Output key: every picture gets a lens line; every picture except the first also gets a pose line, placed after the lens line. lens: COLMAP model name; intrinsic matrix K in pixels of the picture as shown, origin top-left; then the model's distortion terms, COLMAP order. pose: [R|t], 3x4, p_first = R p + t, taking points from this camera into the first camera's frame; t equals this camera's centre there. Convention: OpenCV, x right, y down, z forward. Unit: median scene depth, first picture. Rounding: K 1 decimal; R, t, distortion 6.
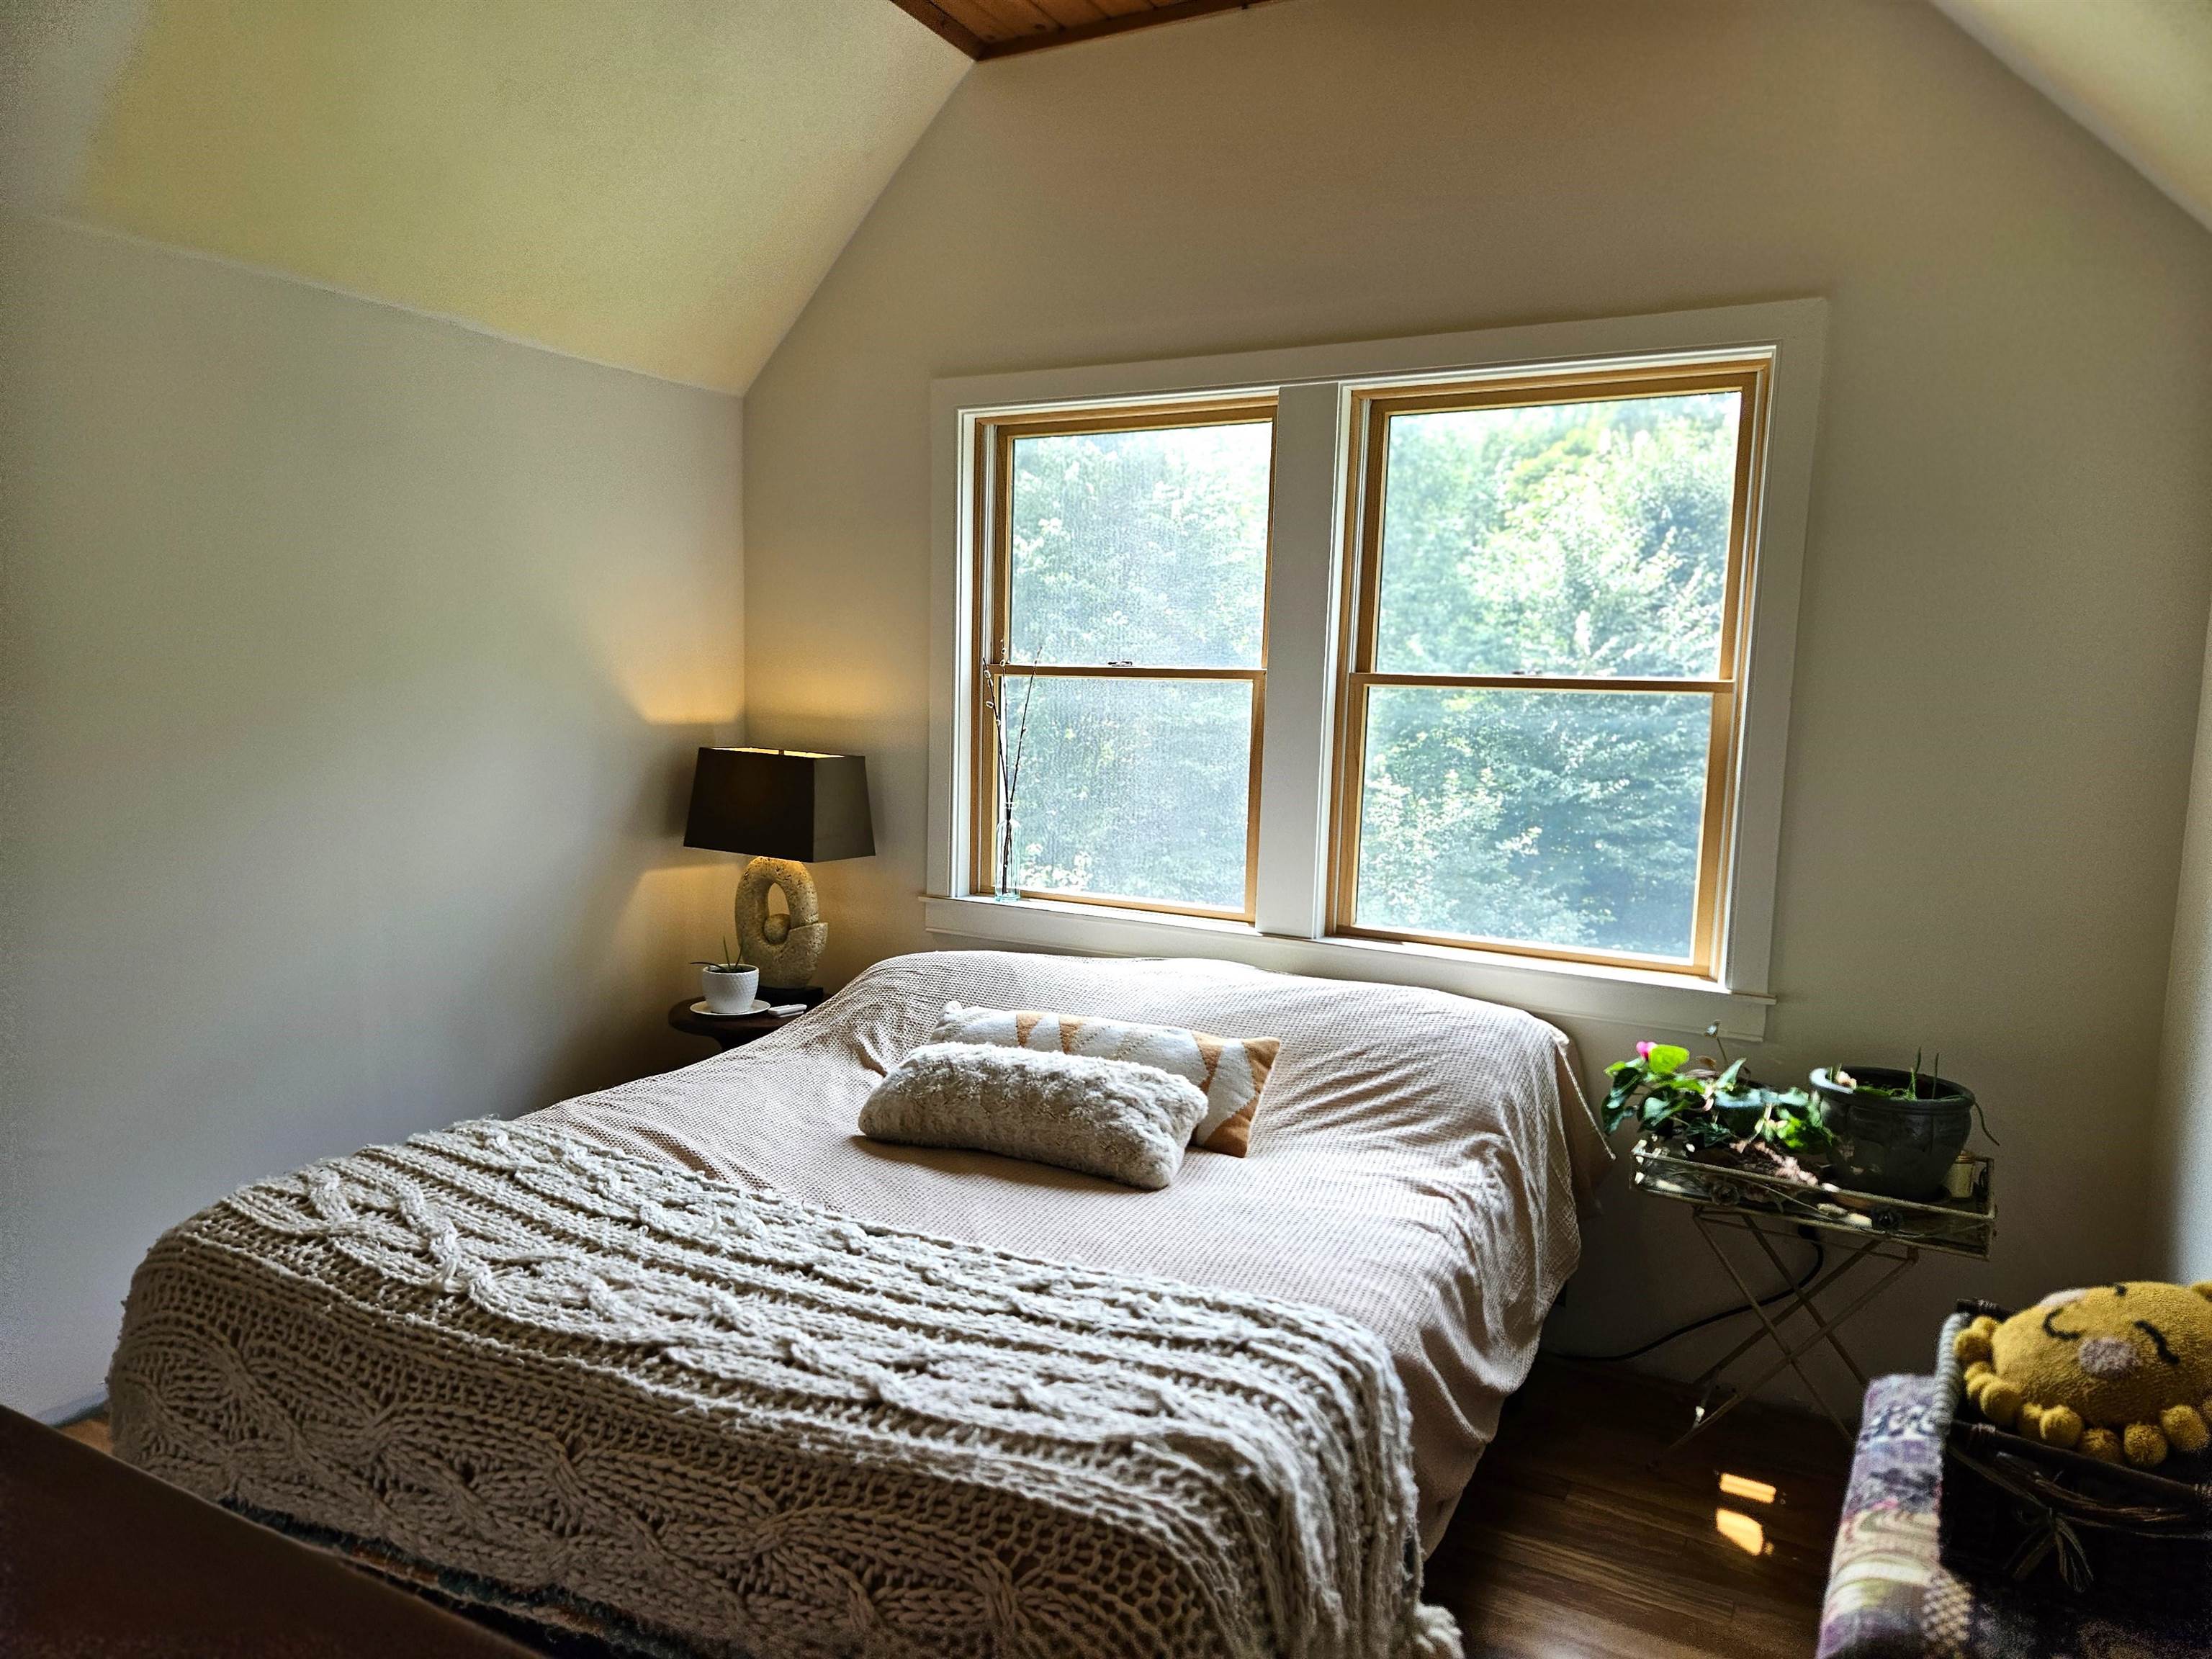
lens RADIAL K [[1473.6, 0, 1121.2], [0, 1473.6, 837.0], [0, 0, 1]] dist [0.081015, -0.066265]
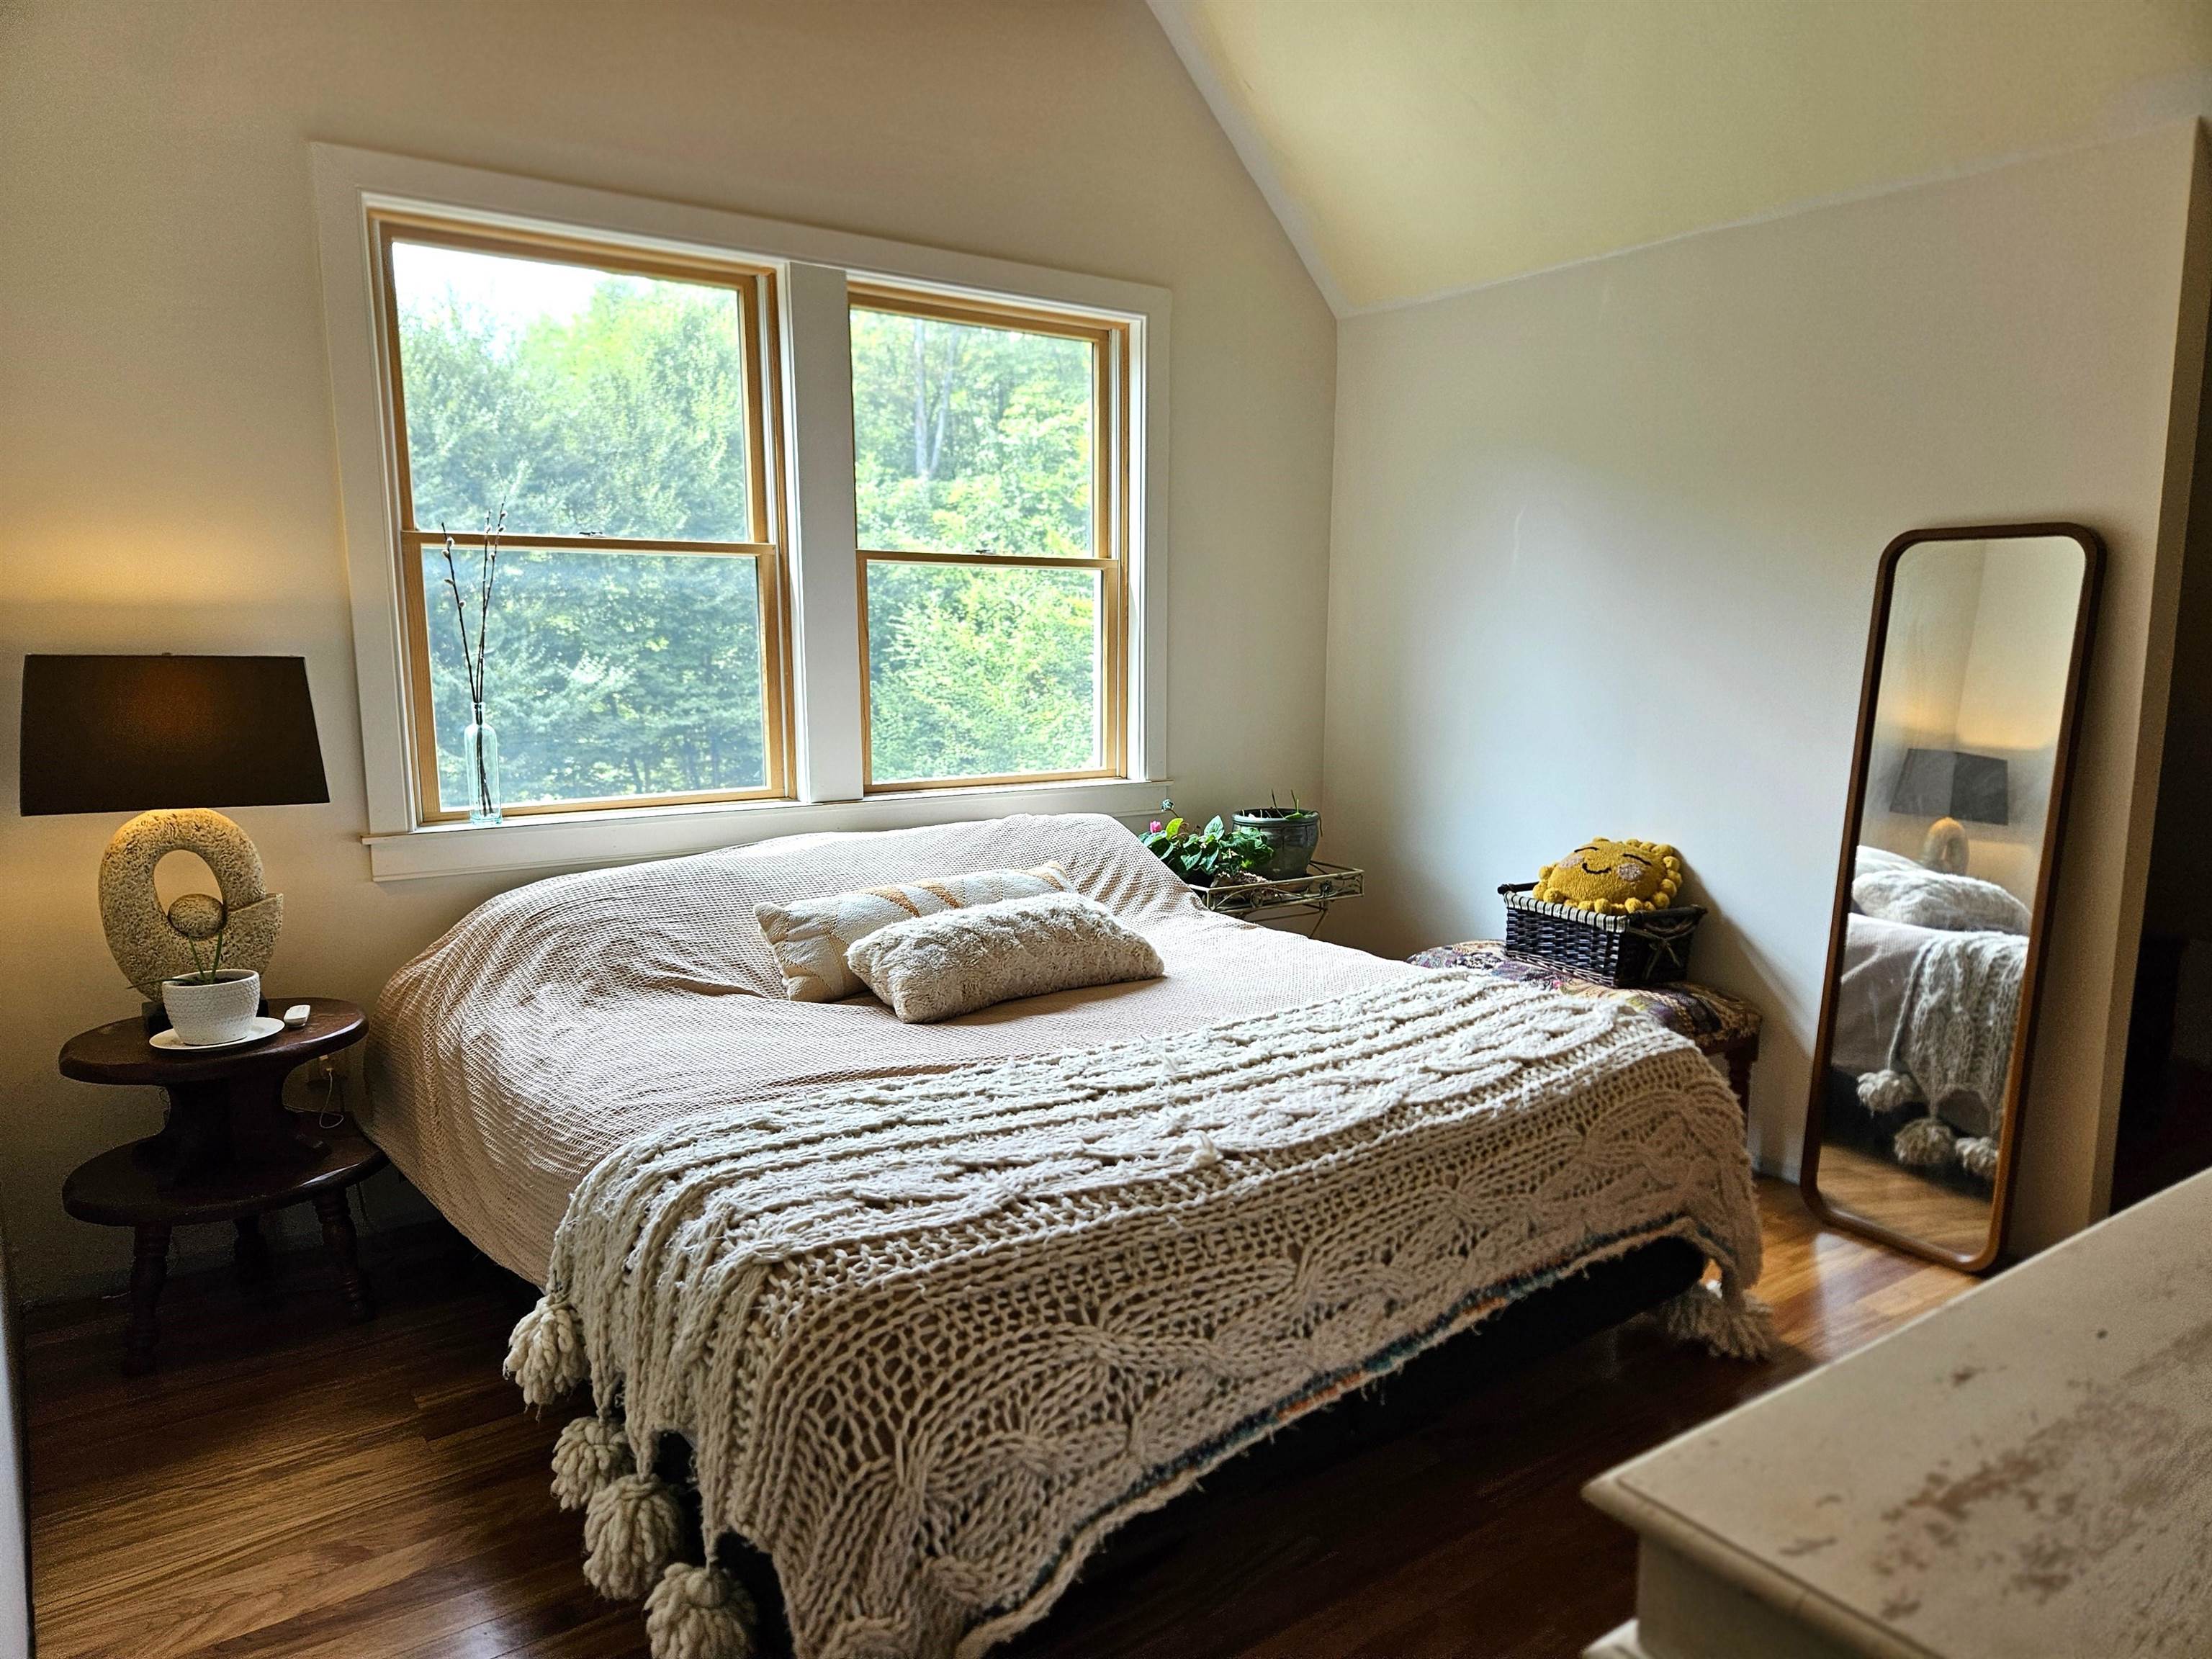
lens RADIAL K [[1473.6, 0, 1121.2], [0, 1473.6, 837.0], [0, 0, 1]] dist [0.081015, -0.066265]
pose [[0.435221, -0.158683, 0.886229, -1.228757], [0.103085, 0.986655, 0.126040, -0.033086], [-0.894402, 0.036502, 0.445771, 0.579341]]
